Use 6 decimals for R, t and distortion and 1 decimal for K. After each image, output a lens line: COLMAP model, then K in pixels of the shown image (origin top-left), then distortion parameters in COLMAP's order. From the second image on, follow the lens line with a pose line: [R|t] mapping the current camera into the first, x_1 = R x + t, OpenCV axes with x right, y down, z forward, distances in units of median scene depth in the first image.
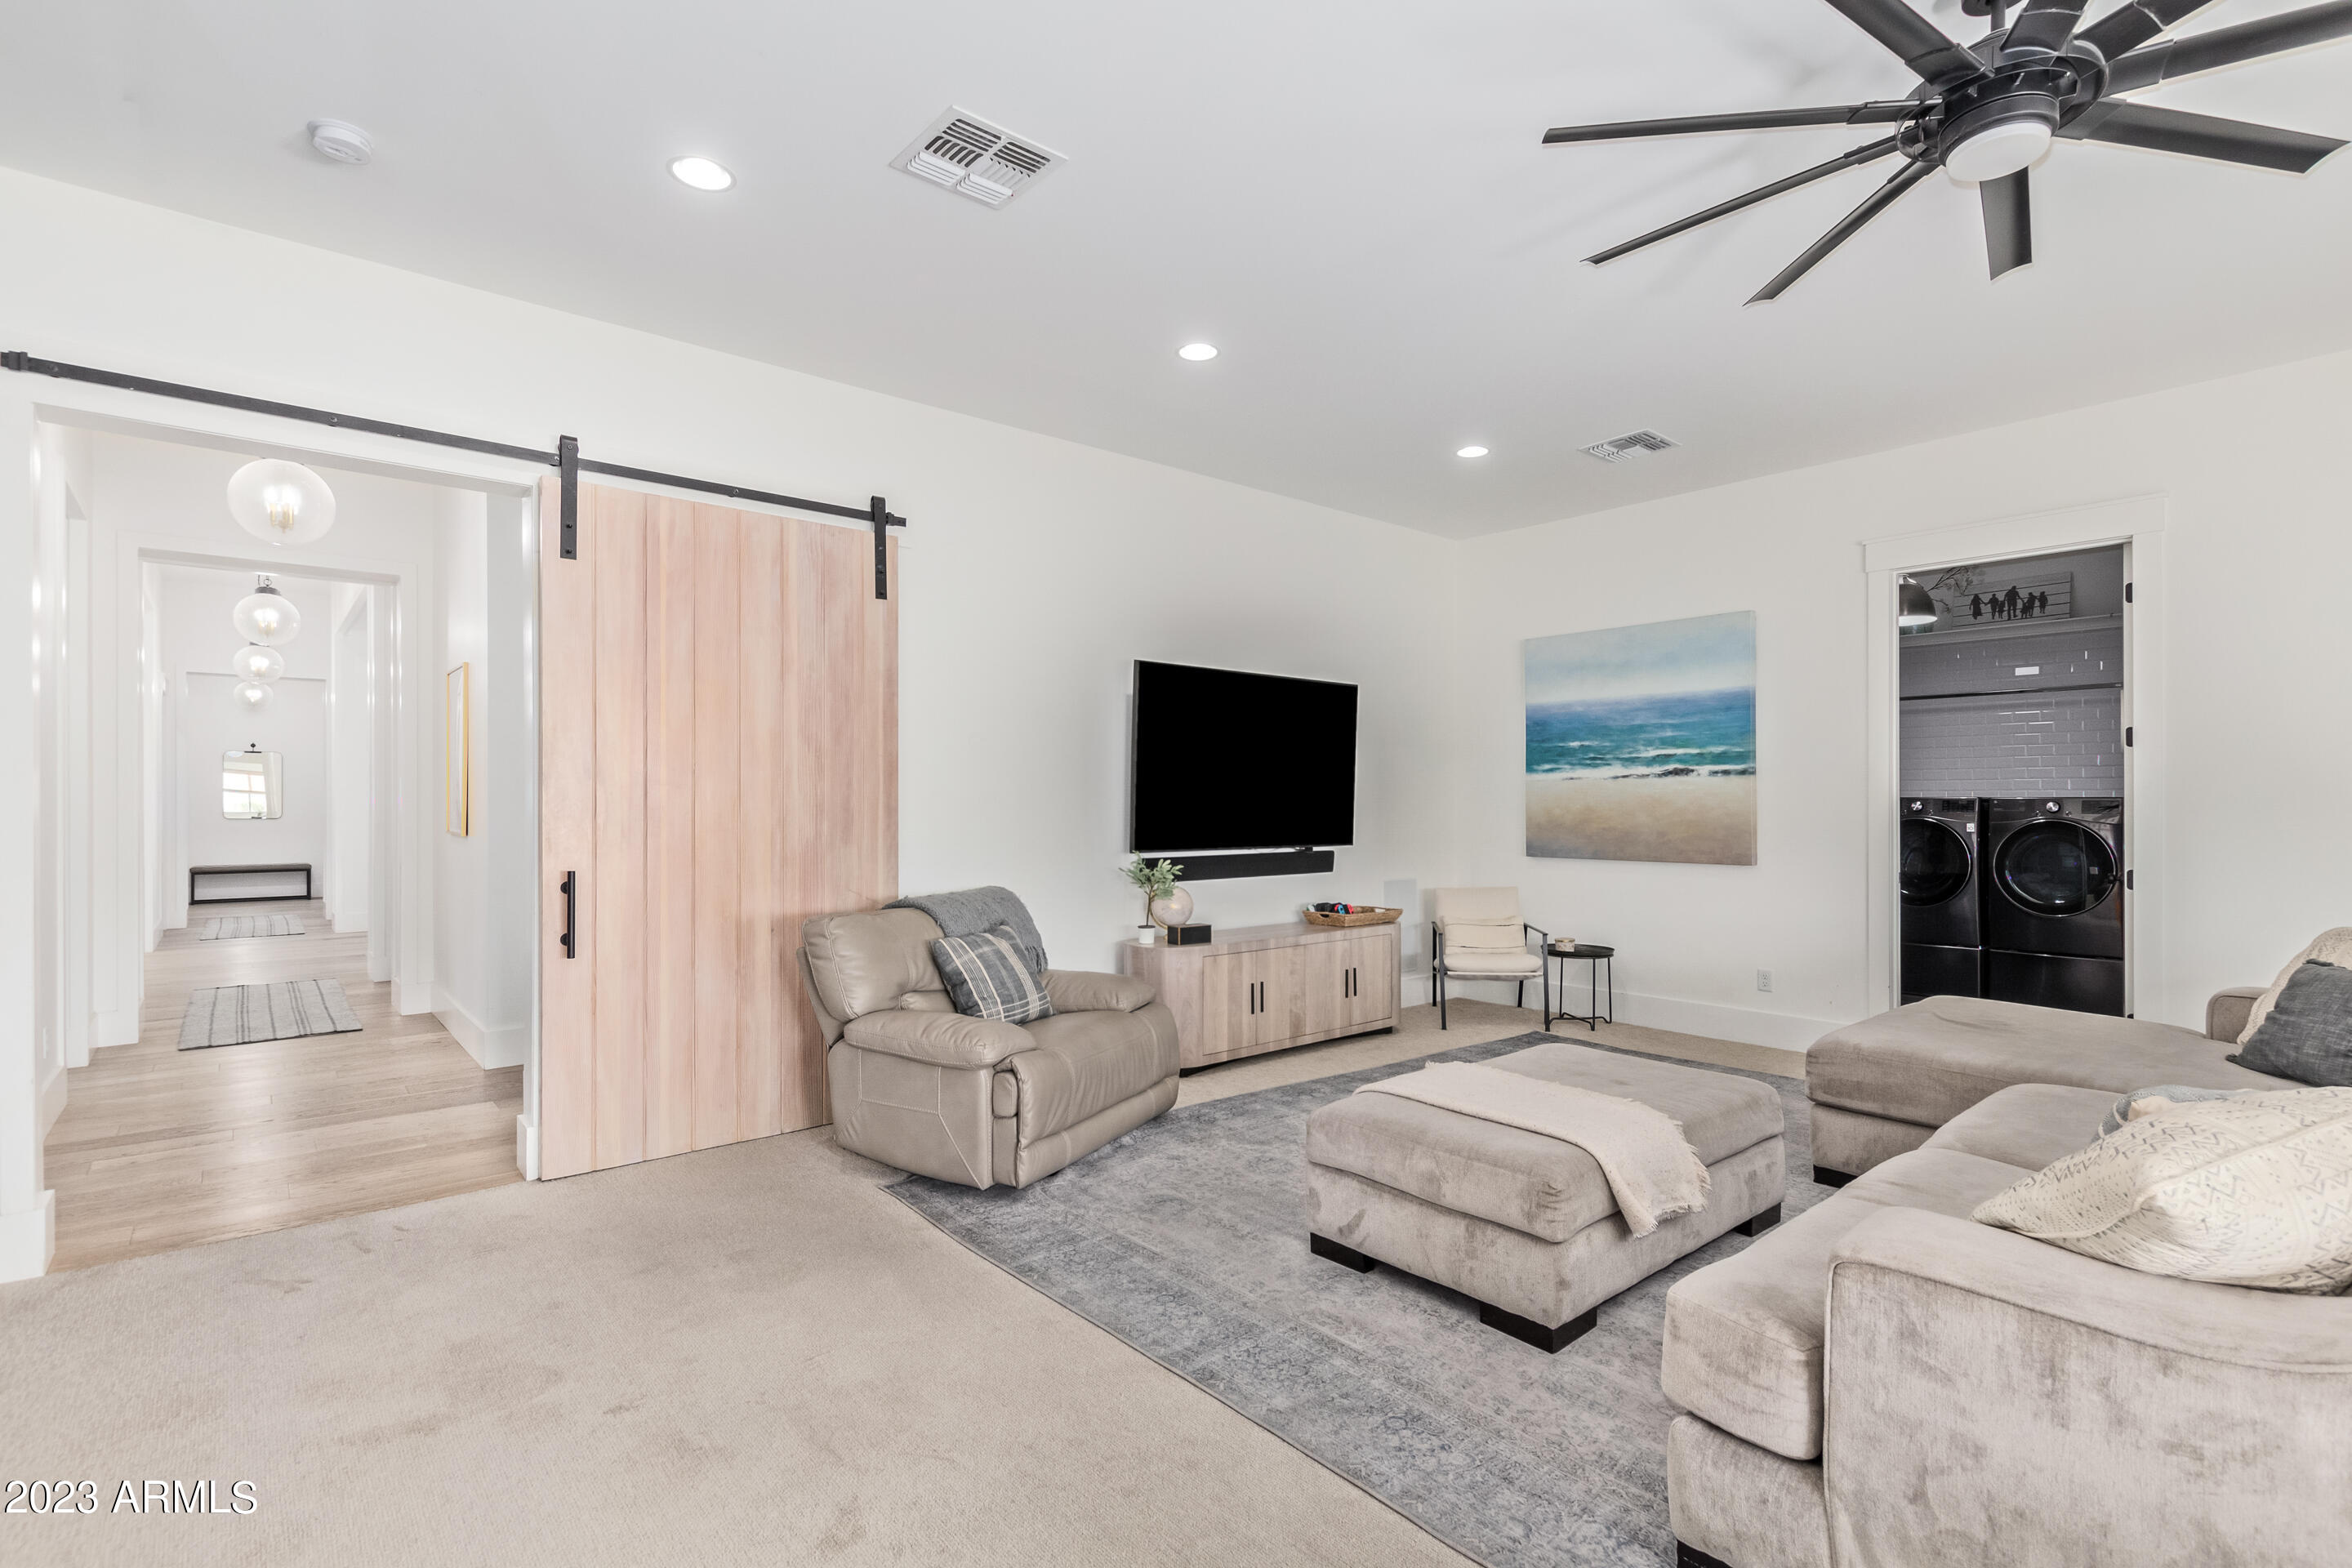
lens RADIAL K [[1102.9, 0, 1203.5], [0, 1102.9, 798.7], [0, 0, 1]] dist [0.001848, -0.000151]
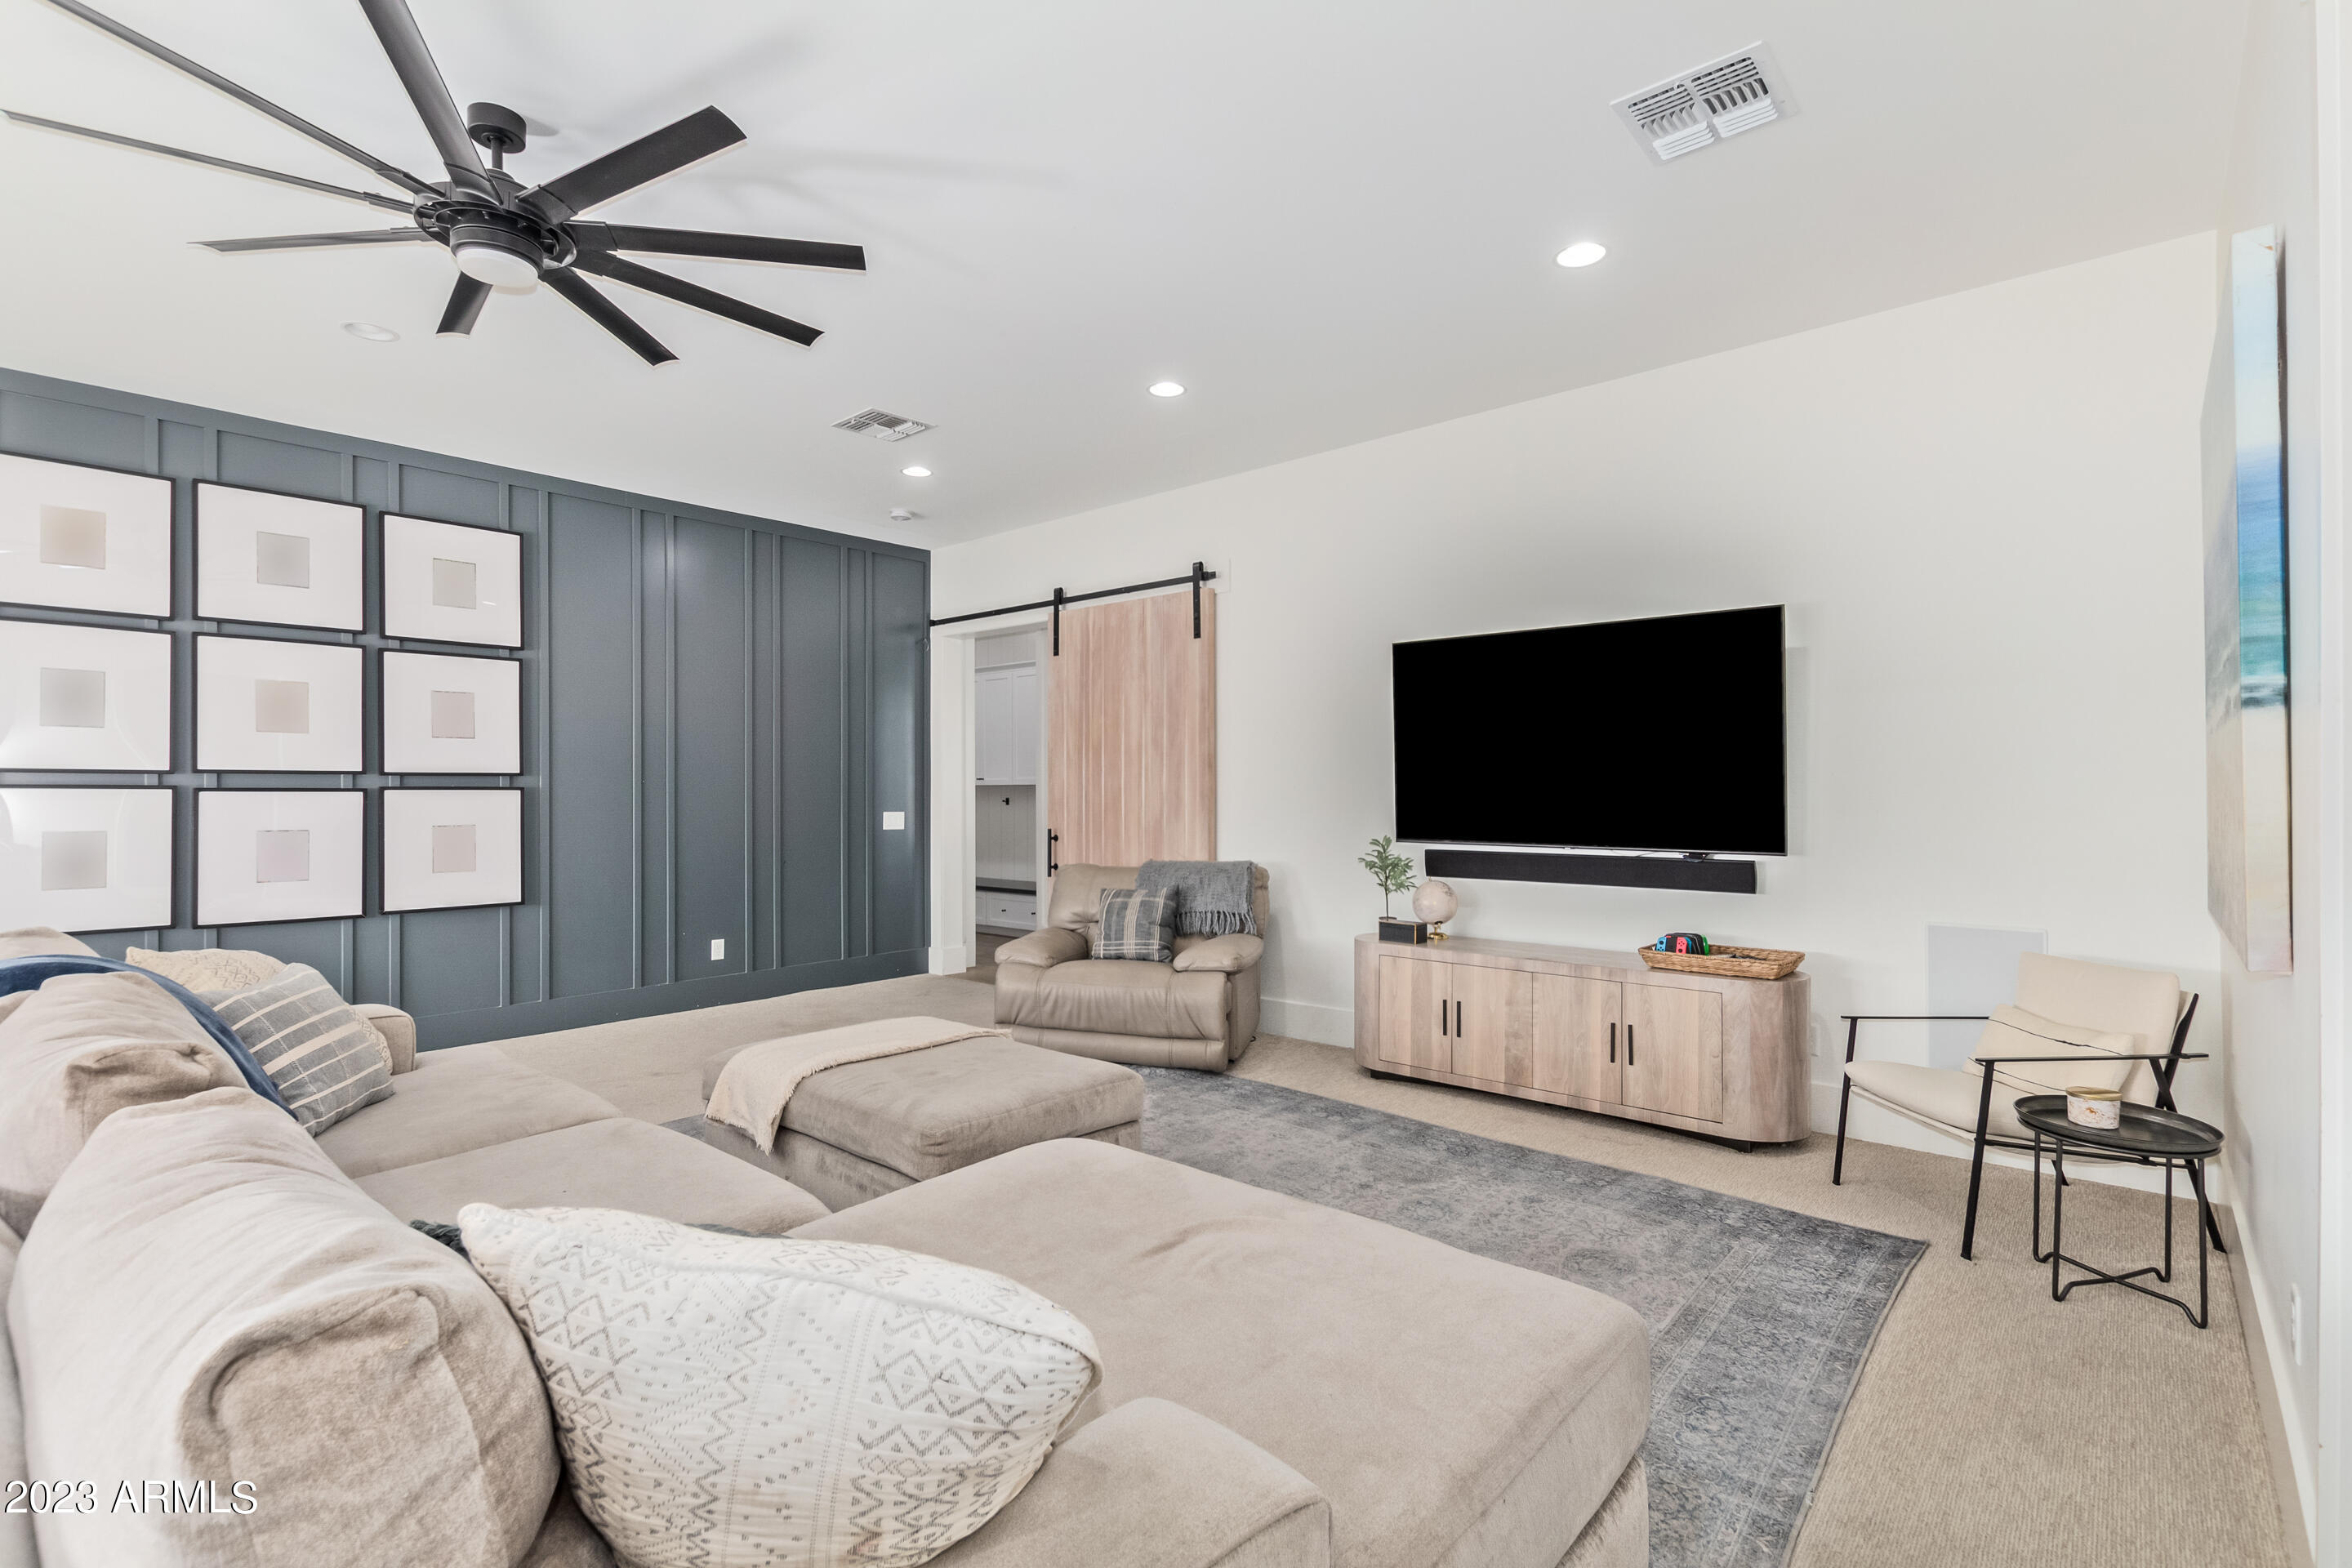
lens RADIAL K [[1086.8, 0, 1185.9], [0, 1086.8, 786.9], [0, 0, 1]] dist [0.012064, -0.006845]
pose [[0.137294, -0.002335, -0.990528, 0.786350], [0.008459, 0.999964, -0.001185, 0.000317], [0.990494, -0.008216, 0.137308, 0.624676]]
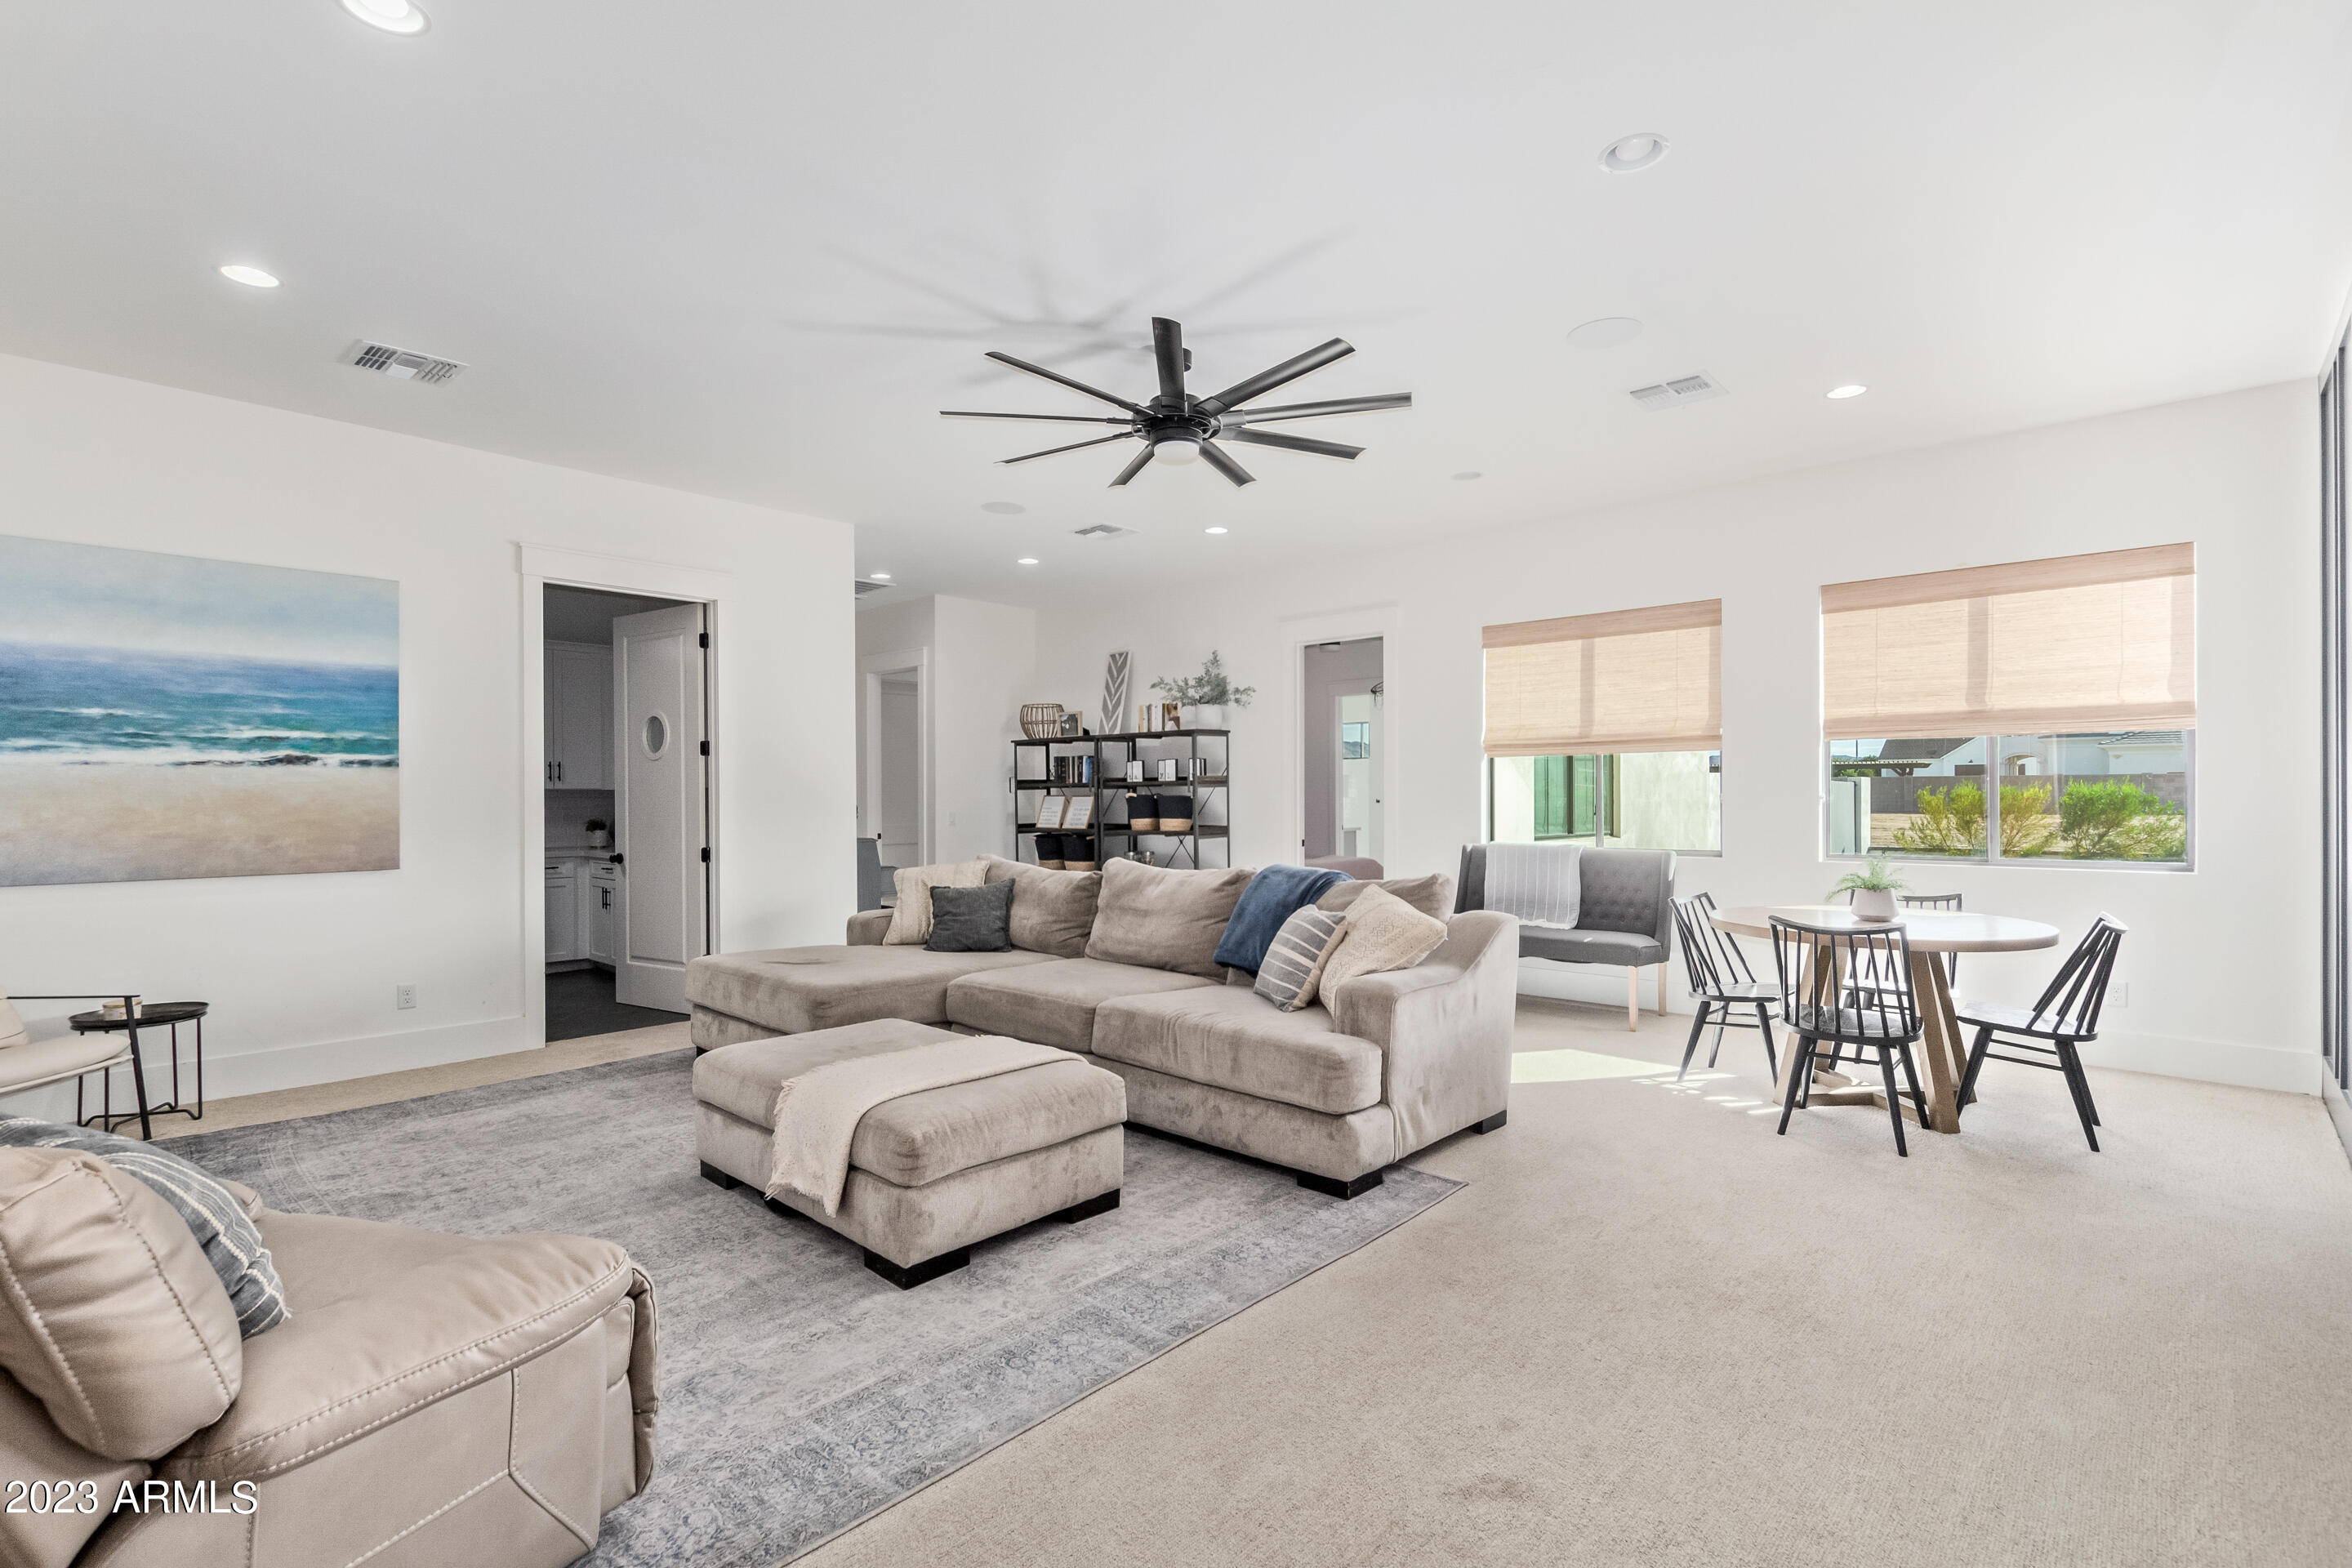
lens RADIAL K [[1086.8, 0, 1185.9], [0, 1086.8, 786.9], [0, 0, 1]] dist [0.012064, -0.006845]
pose [[-0.113809, 0.009443, 0.993458, -0.445006], [-0.000318, 0.999954, -0.009541, 0.002584], [-0.993503, -0.001402, -0.113801, 0.471445]]
